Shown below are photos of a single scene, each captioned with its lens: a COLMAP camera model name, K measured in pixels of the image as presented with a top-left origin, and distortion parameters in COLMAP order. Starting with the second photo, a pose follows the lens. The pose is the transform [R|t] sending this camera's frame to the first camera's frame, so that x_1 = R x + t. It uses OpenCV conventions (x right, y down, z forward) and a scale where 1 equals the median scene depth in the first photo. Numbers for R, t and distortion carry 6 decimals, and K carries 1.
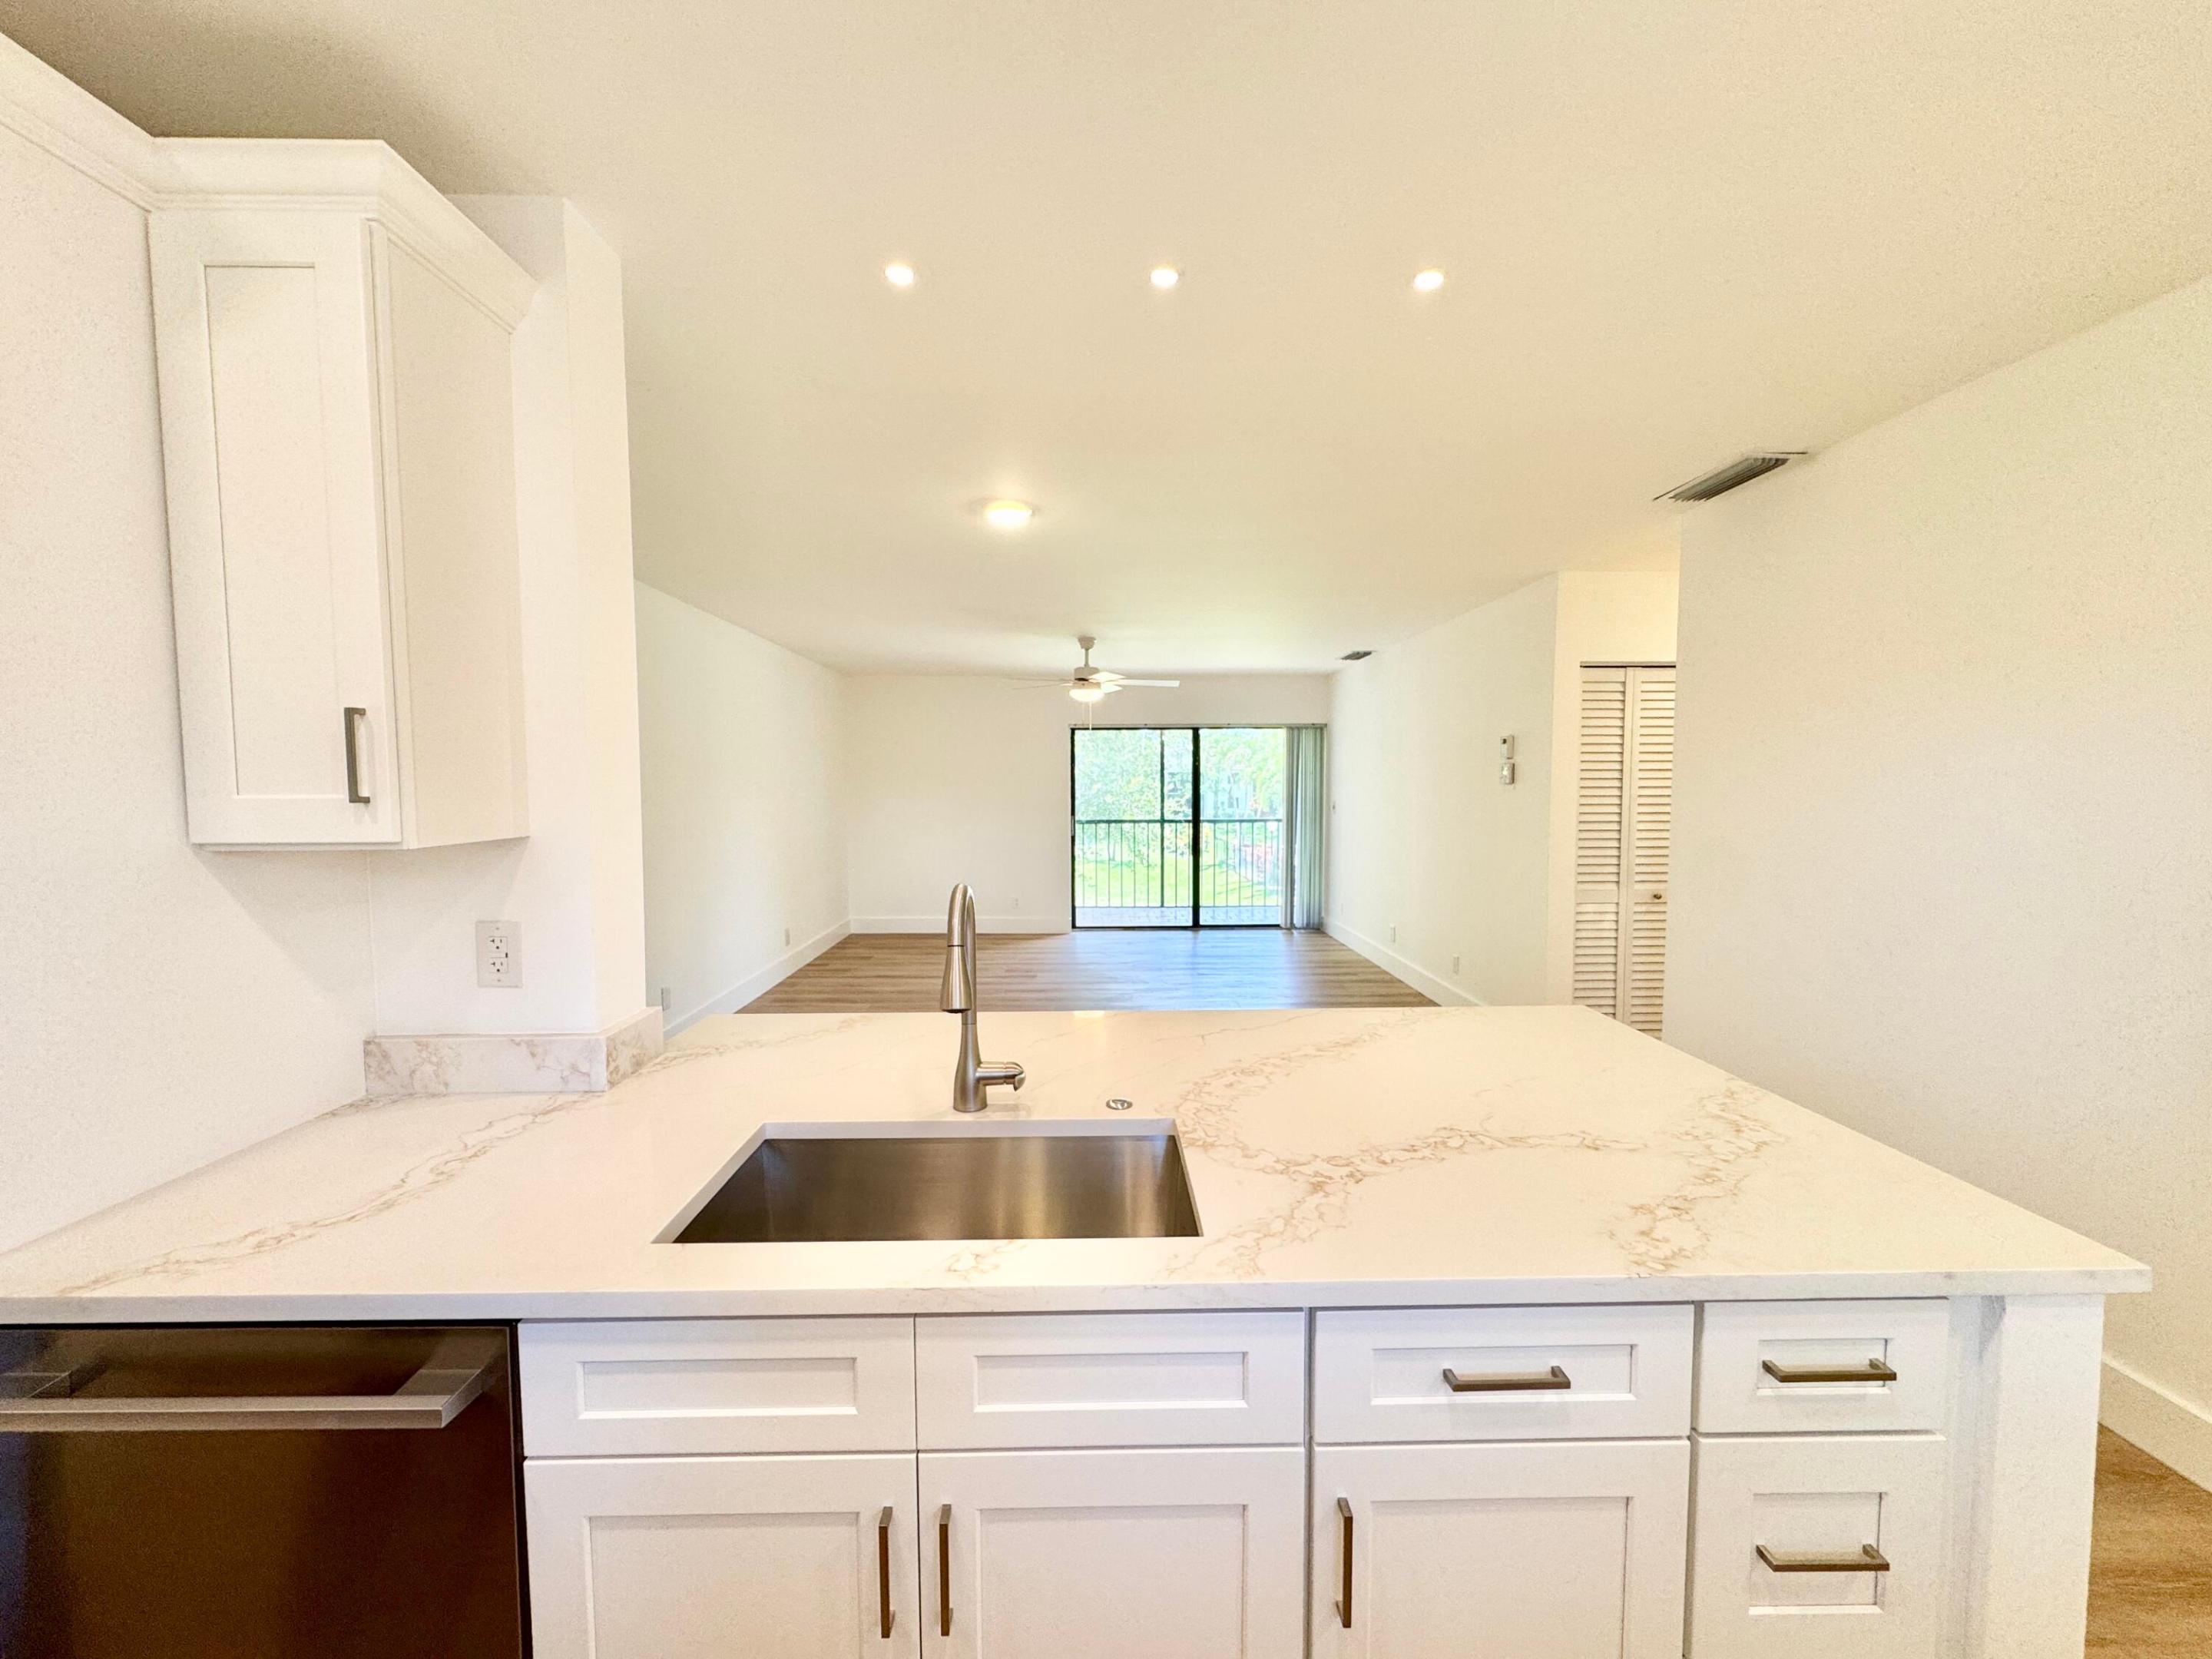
lens RADIAL K [[881.3, 0, 1103.2], [0, 881.3, 832.0], [0, 0, 1]] dist [-0.002724, -0.000029]
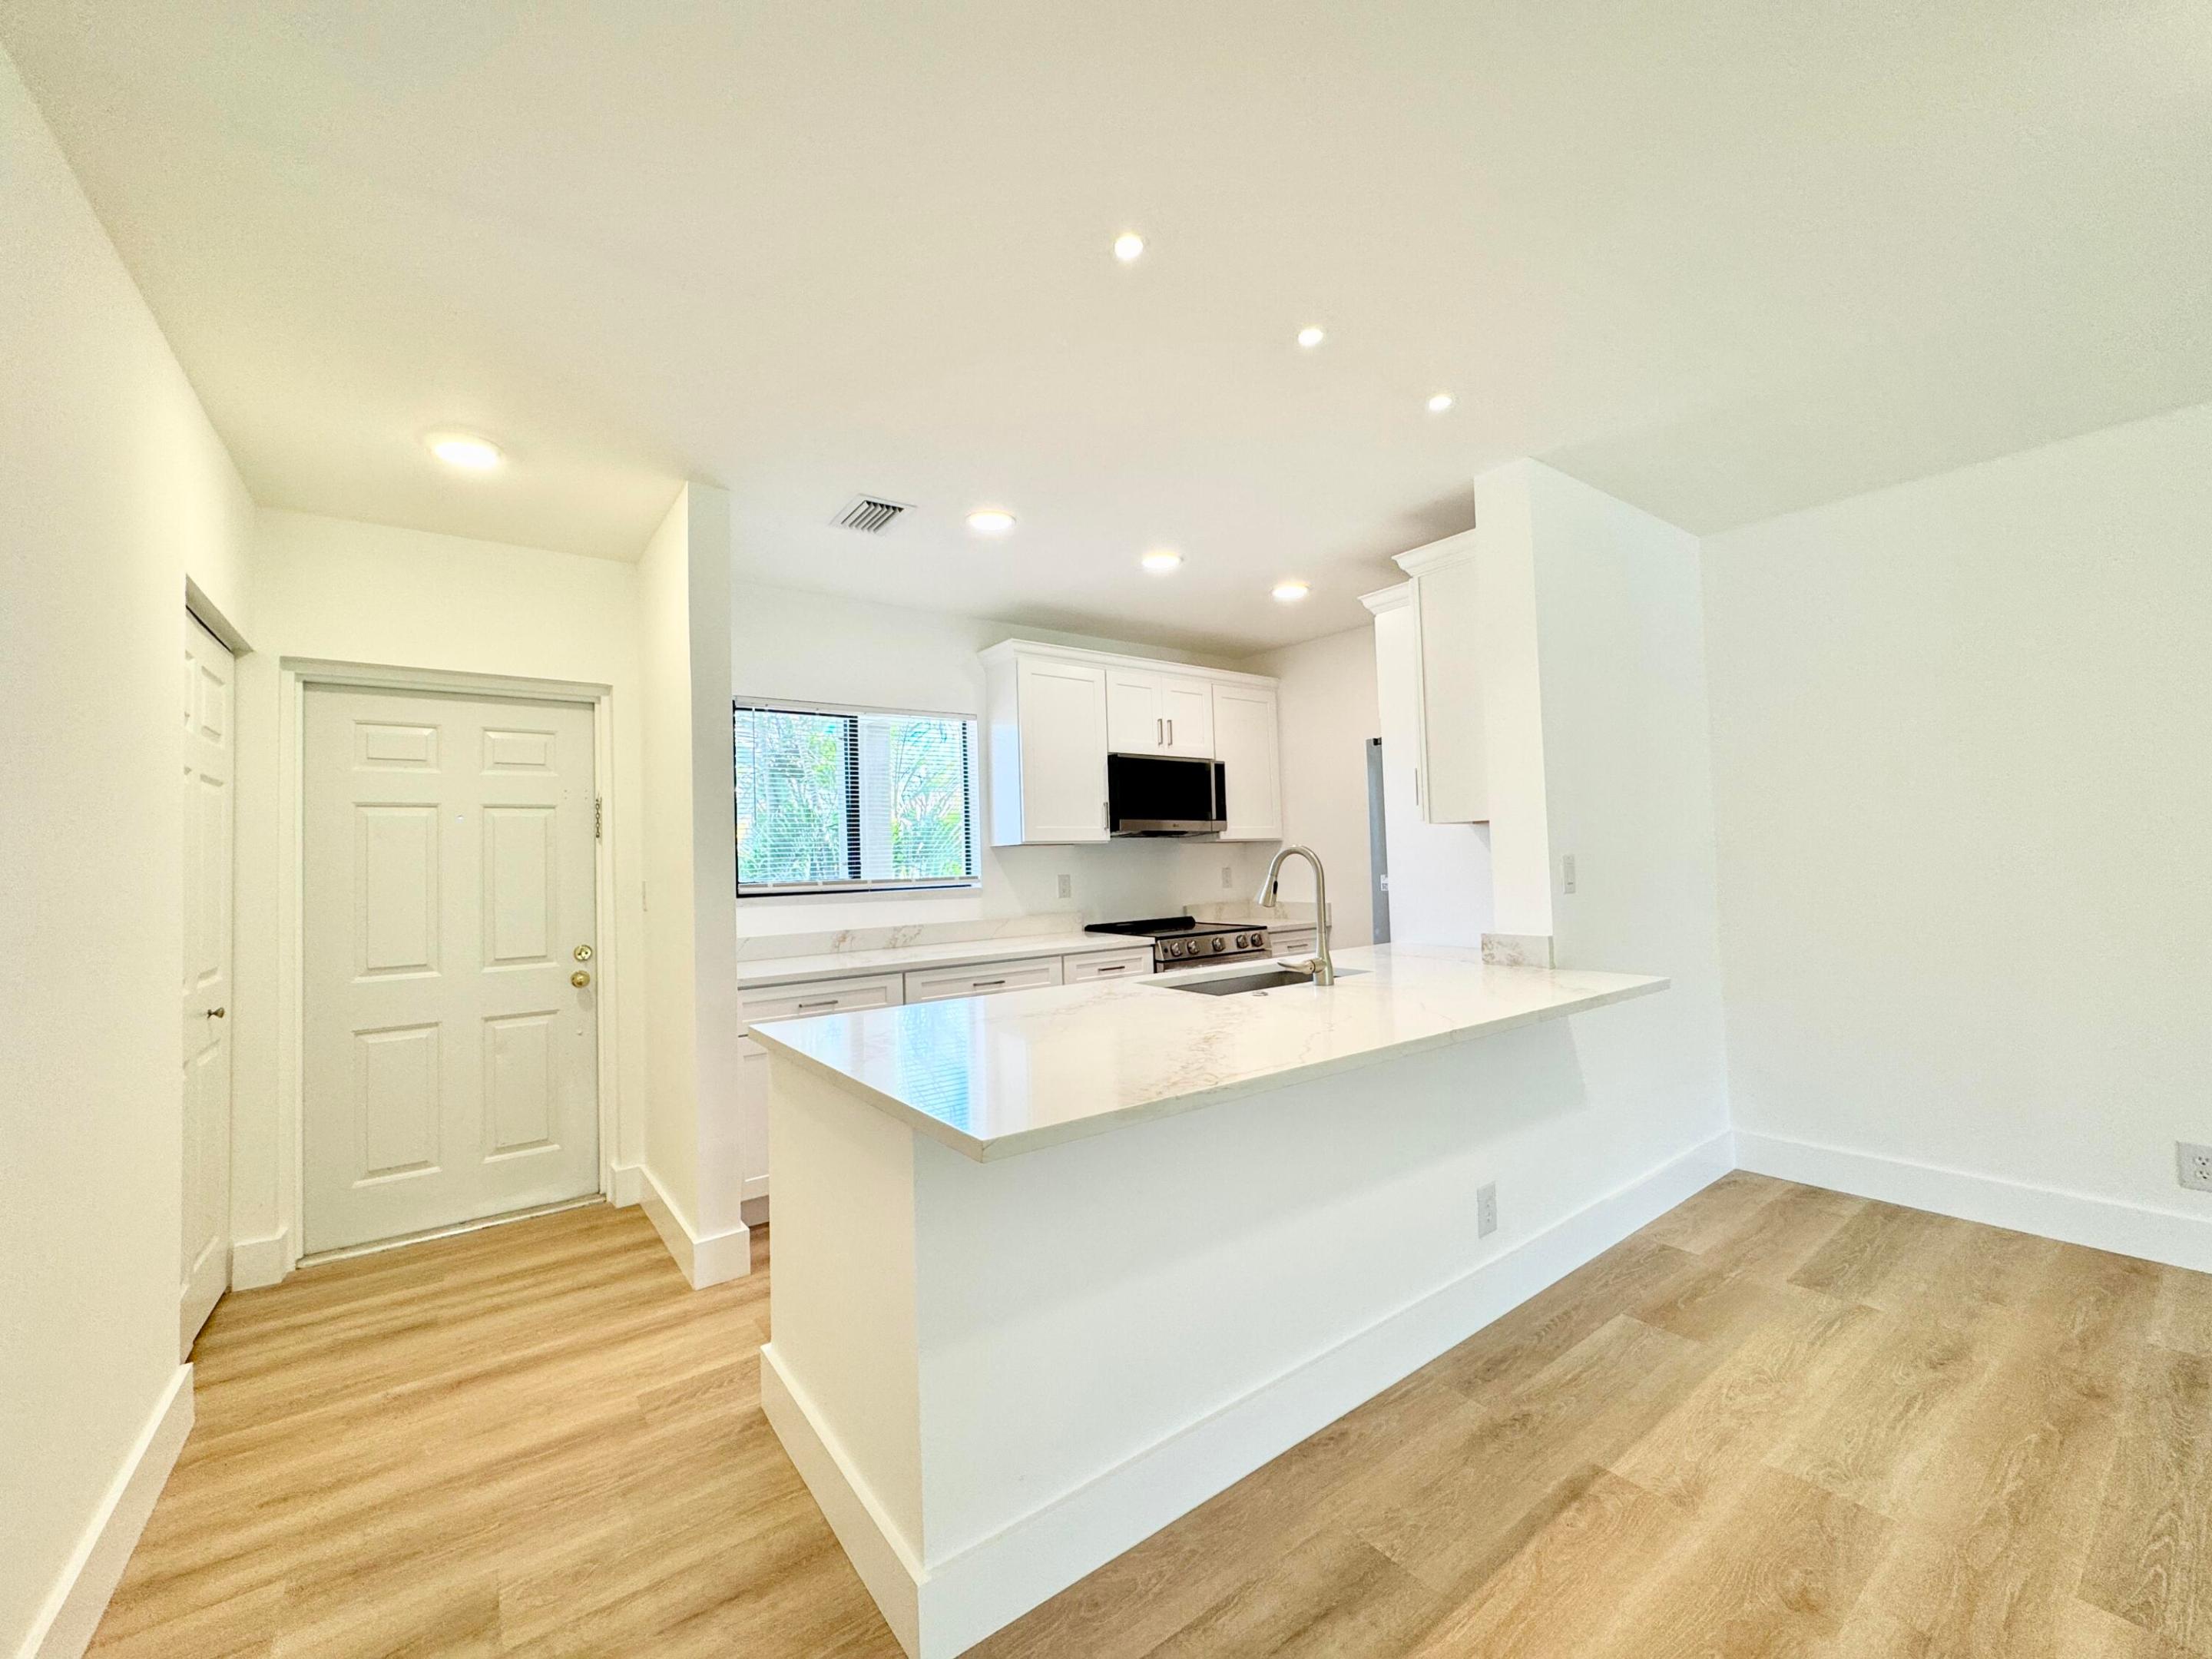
lens RADIAL K [[881.3, 0, 1103.2], [0, 881.3, 832.0], [0, 0, 1]] dist [-0.002724, -0.000029]
pose [[-0.815764, 0.008520, -0.578322, 1.081690], [-0.001969, 0.999845, 0.017507, 0.000438], [0.578381, 0.015420, -0.815621, 2.009684]]
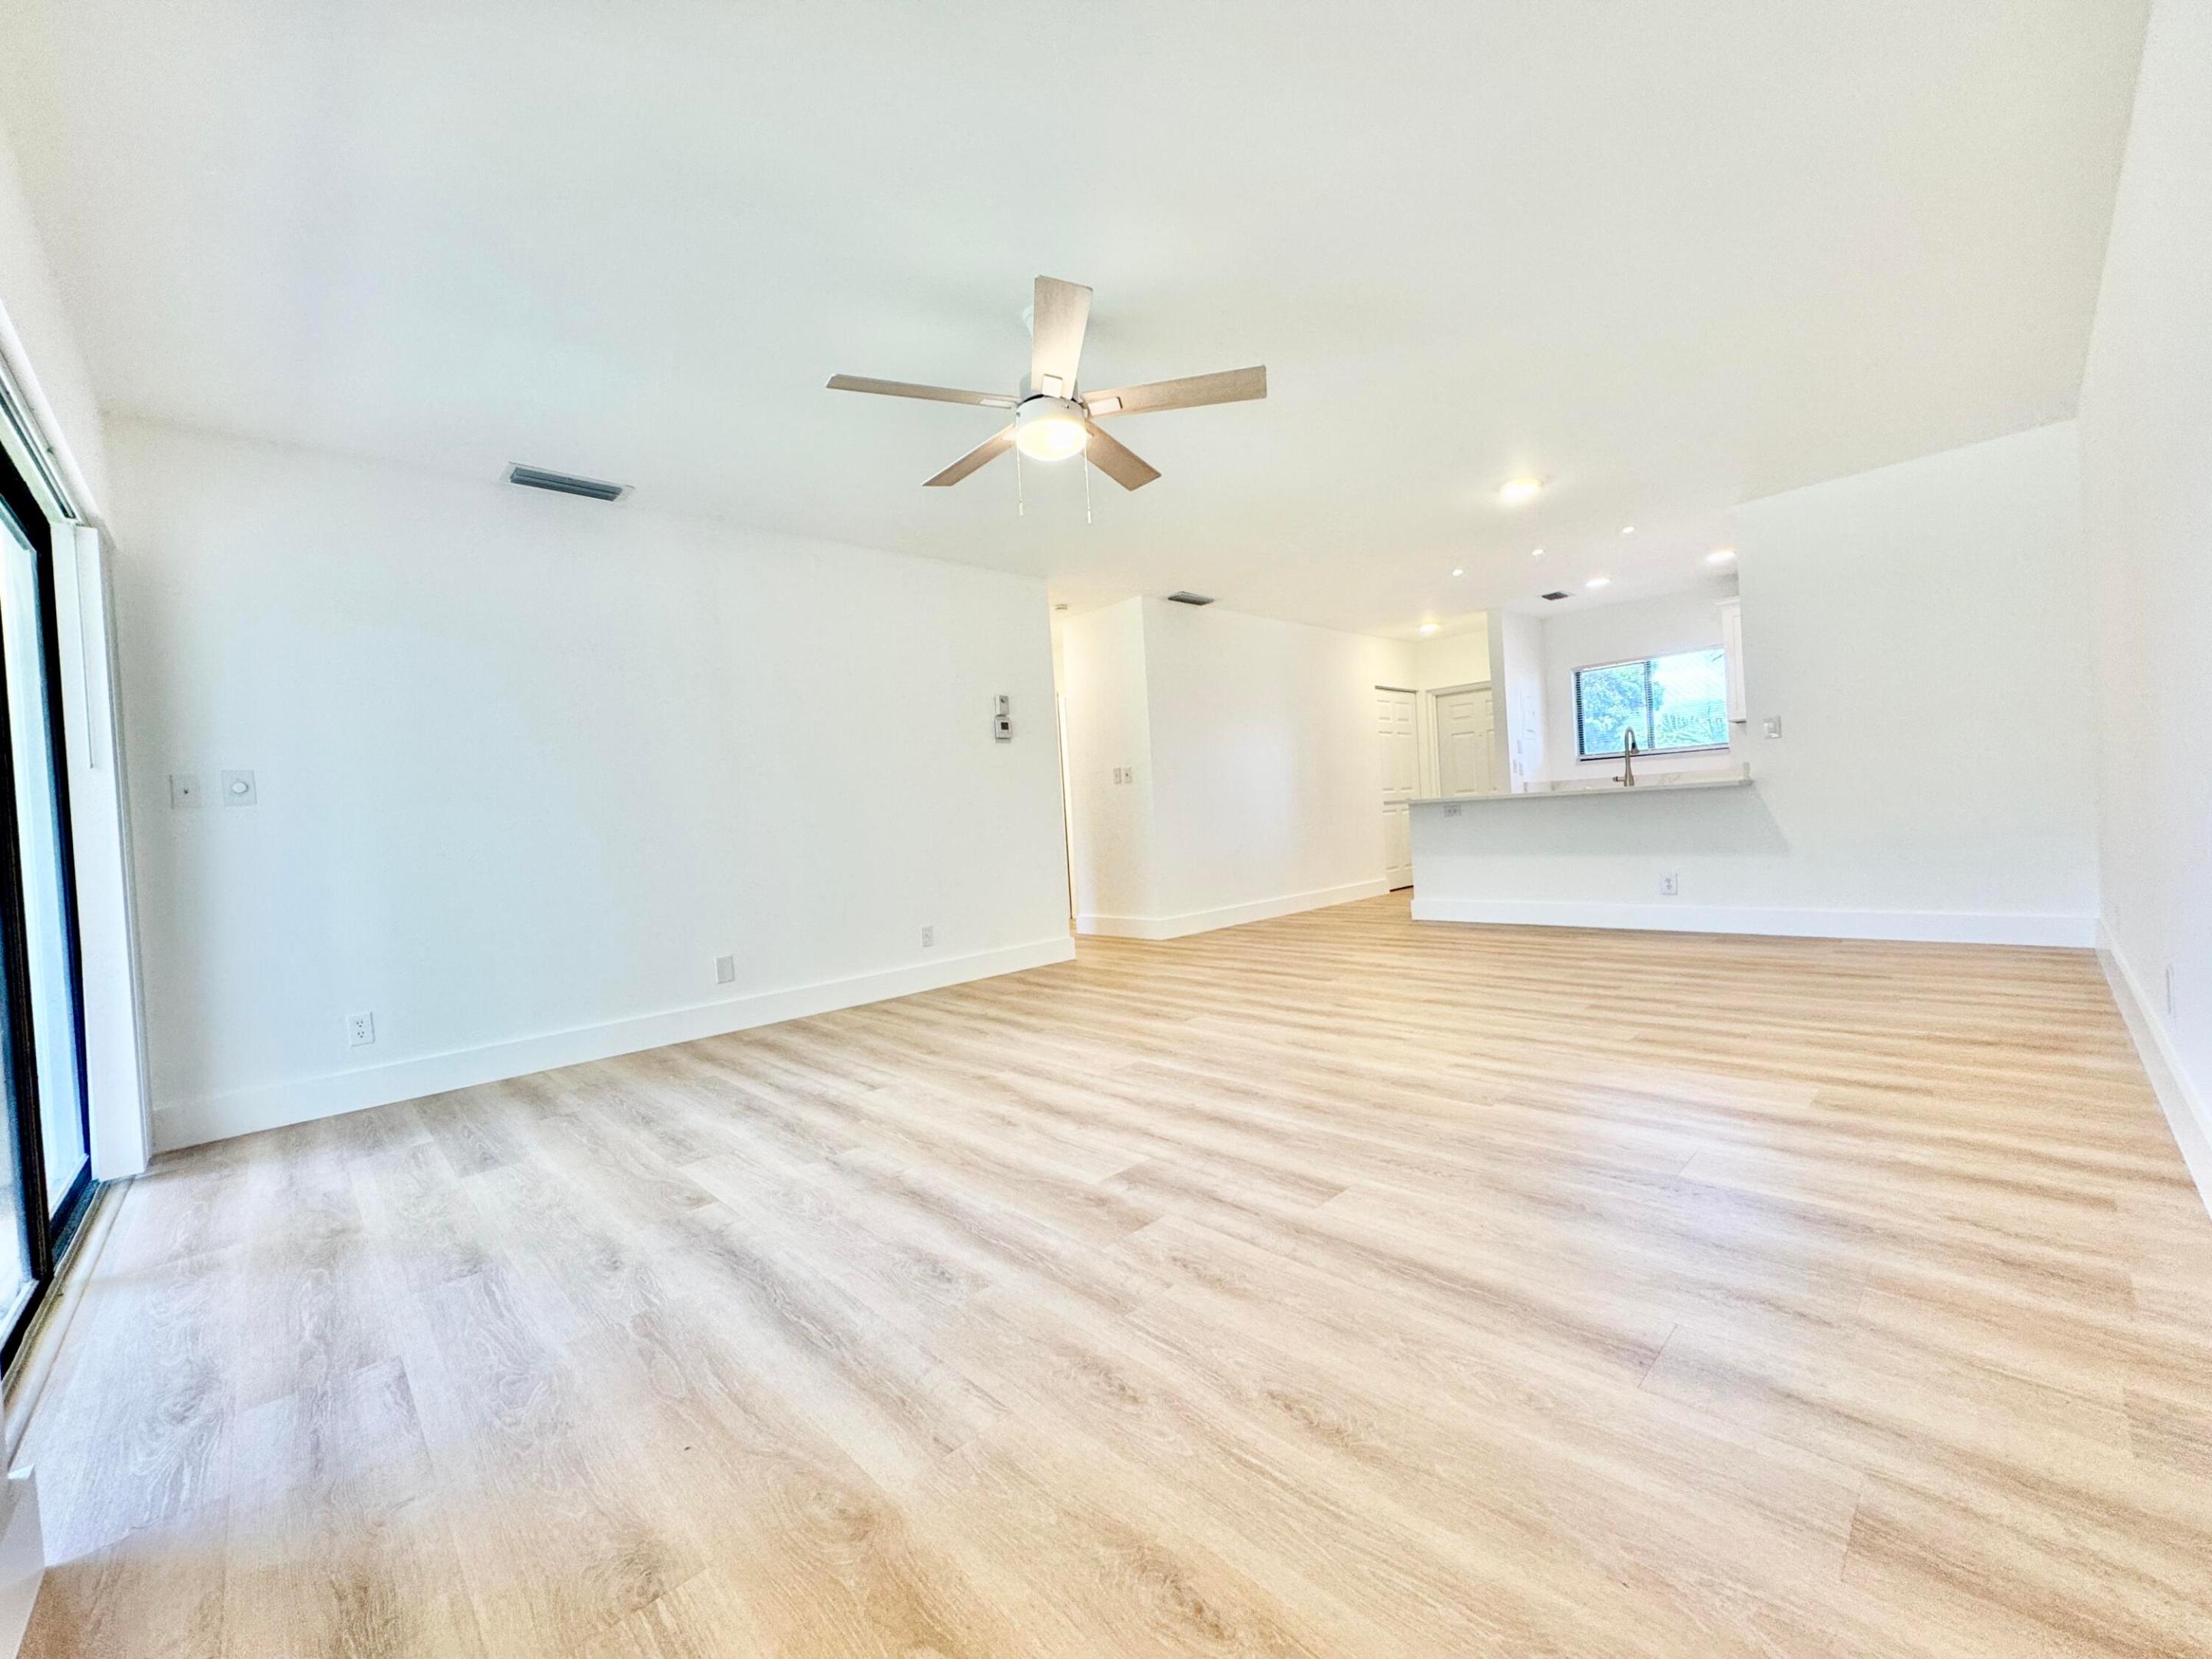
lens RADIAL K [[881.3, 0, 1103.2], [0, 881.3, 832.0], [0, 0, 1]] dist [-0.002724, -0.000029]
pose [[-0.678626, 0.034853, 0.733657, -1.309062], [0.109737, 0.992473, 0.054357, 0.043927], [-0.726240, 0.117398, -0.677343, 5.012449]]
